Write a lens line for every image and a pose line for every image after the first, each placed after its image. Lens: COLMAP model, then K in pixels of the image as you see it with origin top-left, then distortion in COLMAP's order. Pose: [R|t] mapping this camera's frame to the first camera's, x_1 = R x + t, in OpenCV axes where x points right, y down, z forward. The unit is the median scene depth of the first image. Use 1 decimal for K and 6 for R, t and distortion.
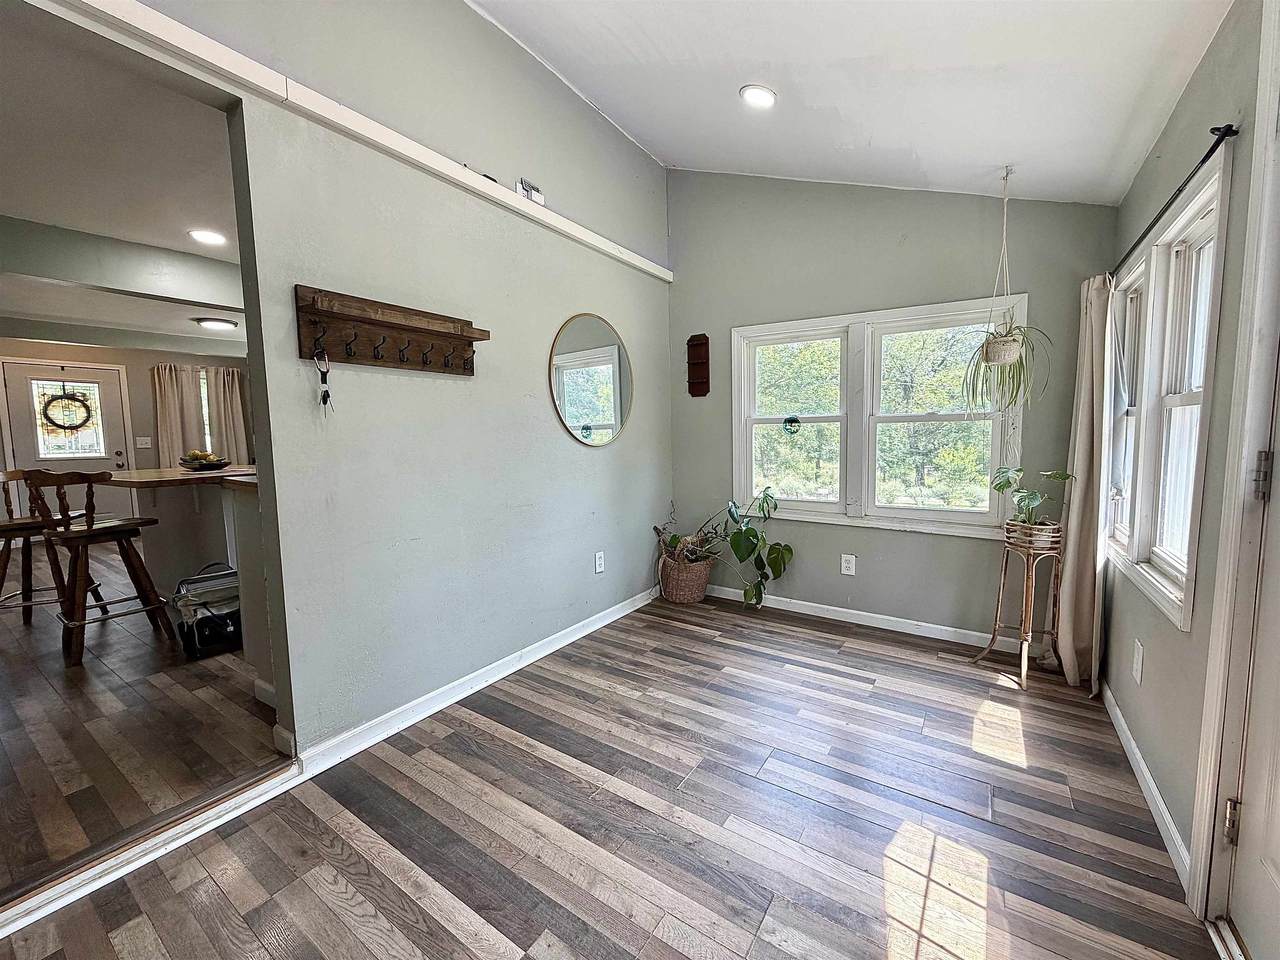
lens RADIAL K [[512.4, 0, 642.3], [0, 512.4, 482.6], [0, 0, 1]] dist [0.000461, -0.000360]
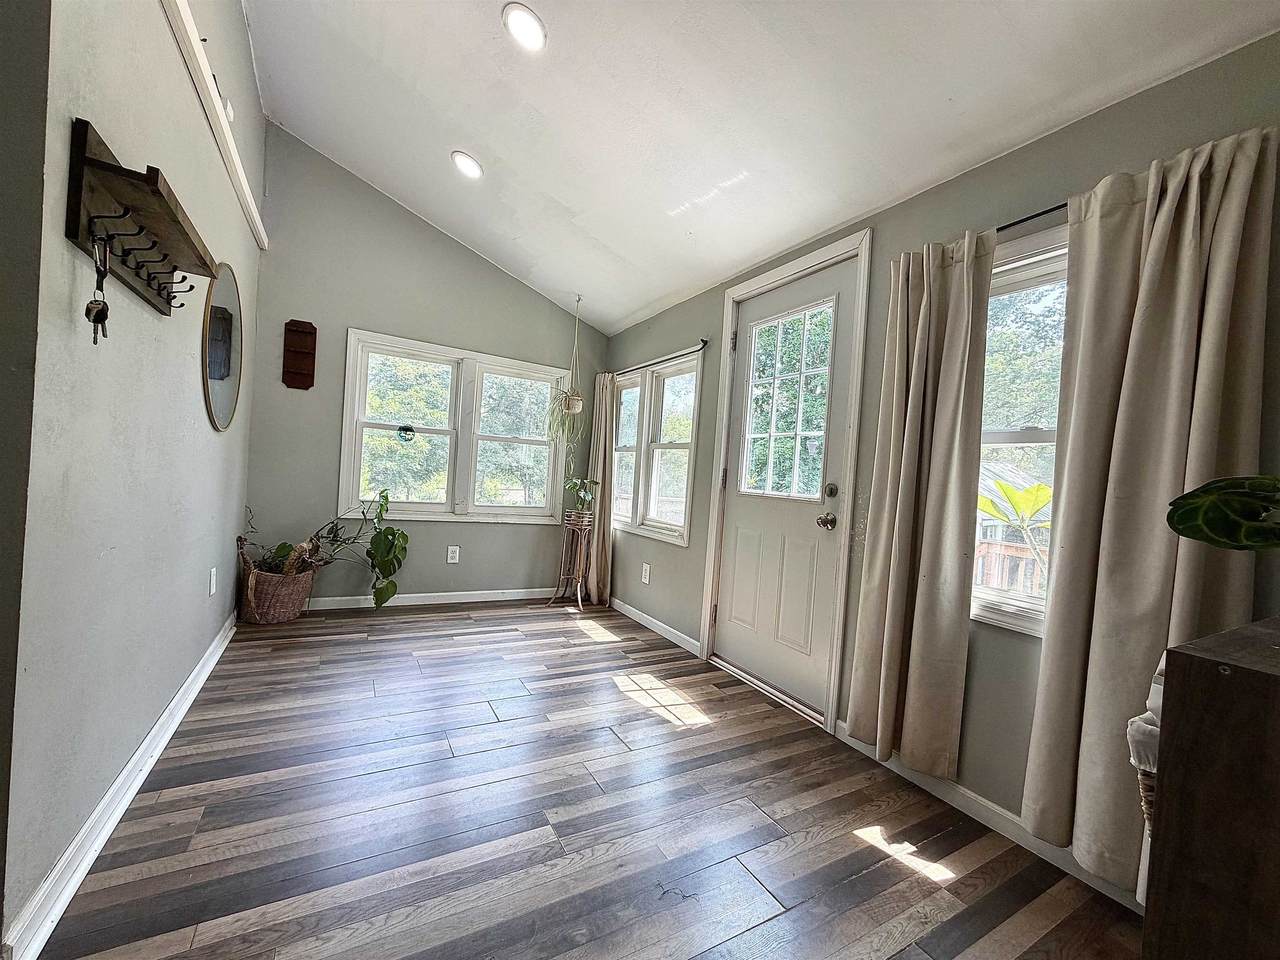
lens RADIAL K [[512.4, 0, 640.5], [0, 512.4, 483.4], [0, 0, 1]] dist [0.000461, -0.000360]
pose [[0.434071, 0.028910, 0.900415, -0.531705], [0.004673, 0.999399, -0.034341, 0.039624], [-0.900867, 0.019114, 0.433675, 0.086250]]
